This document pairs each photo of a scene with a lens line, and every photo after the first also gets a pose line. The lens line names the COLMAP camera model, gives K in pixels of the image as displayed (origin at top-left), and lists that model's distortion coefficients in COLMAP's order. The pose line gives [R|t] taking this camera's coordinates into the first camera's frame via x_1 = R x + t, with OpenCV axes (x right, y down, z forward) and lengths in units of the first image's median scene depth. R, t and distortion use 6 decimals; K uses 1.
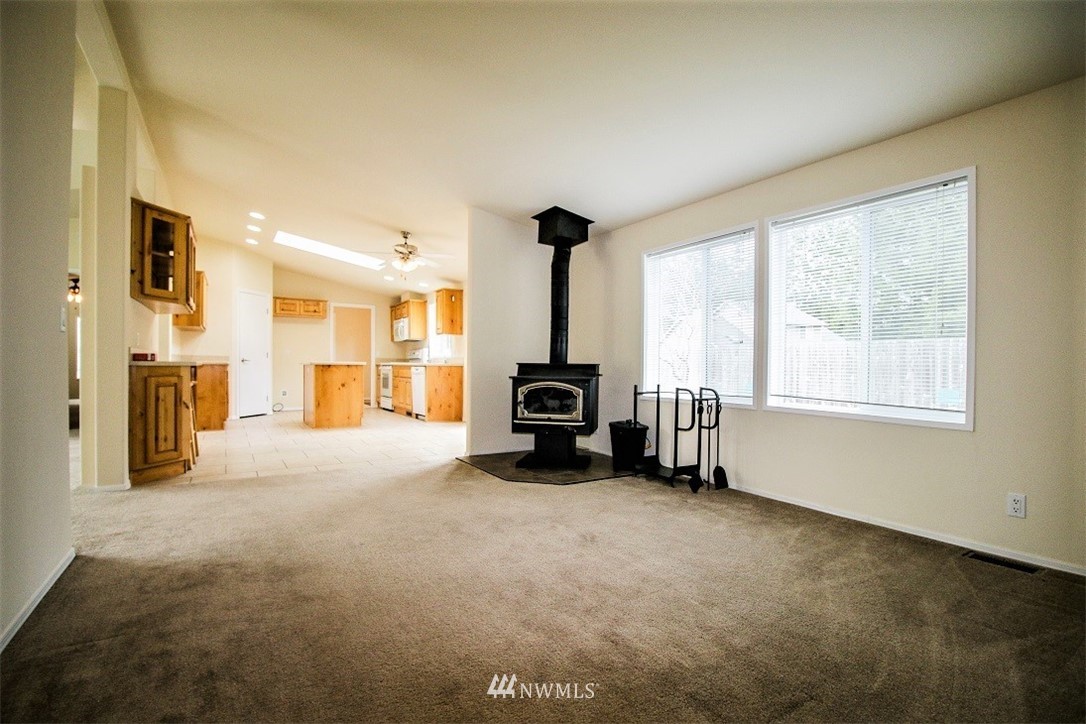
lens RADIAL K [[489.2, 0, 543.0], [0, 489.2, 362.0], [0, 0, 1]] dist [-0.000934, -0.000037]
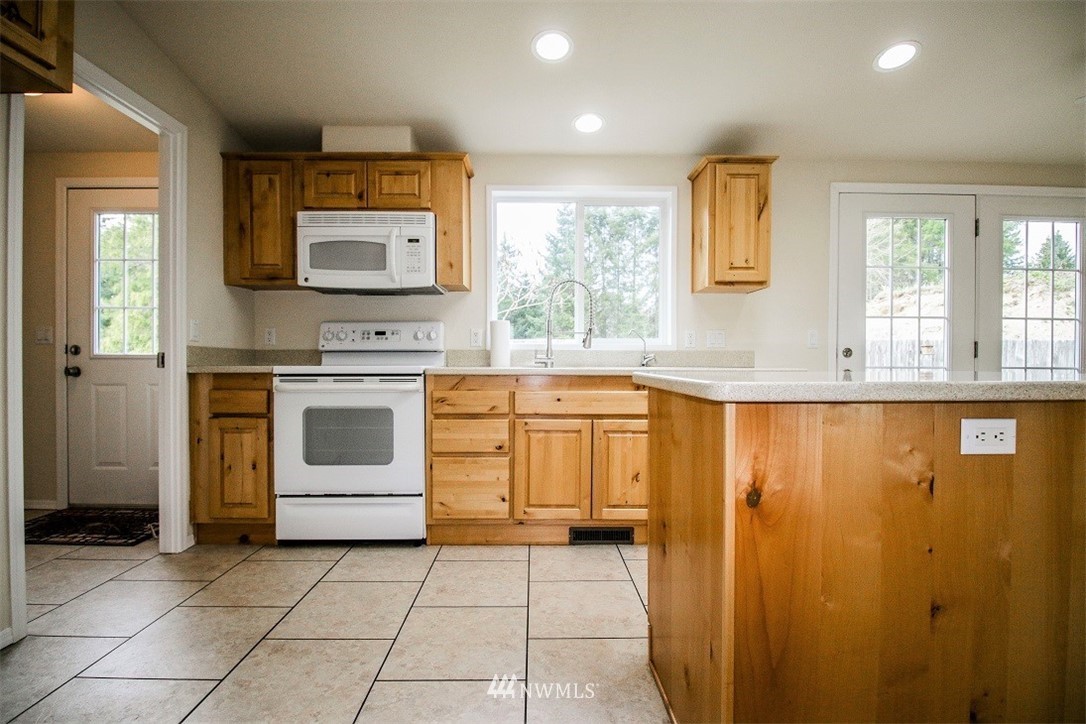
lens RADIAL K [[510.8, 0, 543.0], [0, 510.8, 362.0], [0, 0, 1]] dist [-0.004785, -0.000661]
pose [[0.524842, -0.010846, 0.851131, -0.950903], [-0.003140, 0.999887, 0.014678, -0.009962], [-0.851194, -0.010376, 0.524749, 1.473628]]
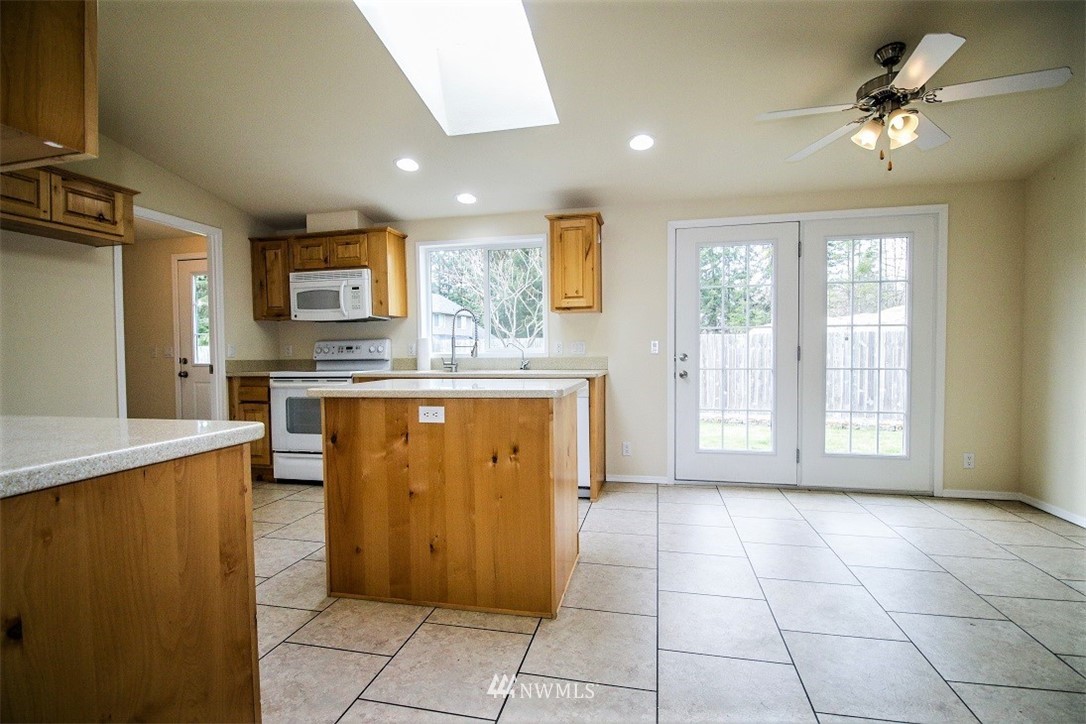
lens RADIAL K [[510.5, 0, 543.0], [0, 510.5, 362.0], [0, 0, 1]] dist [0.000171, -0.000020]
pose [[0.713378, -0.031500, 0.700071, -0.922748], [0.013301, 0.999418, 0.031415, -0.034763], [-0.700653, -0.013099, 0.713382, 1.058485]]
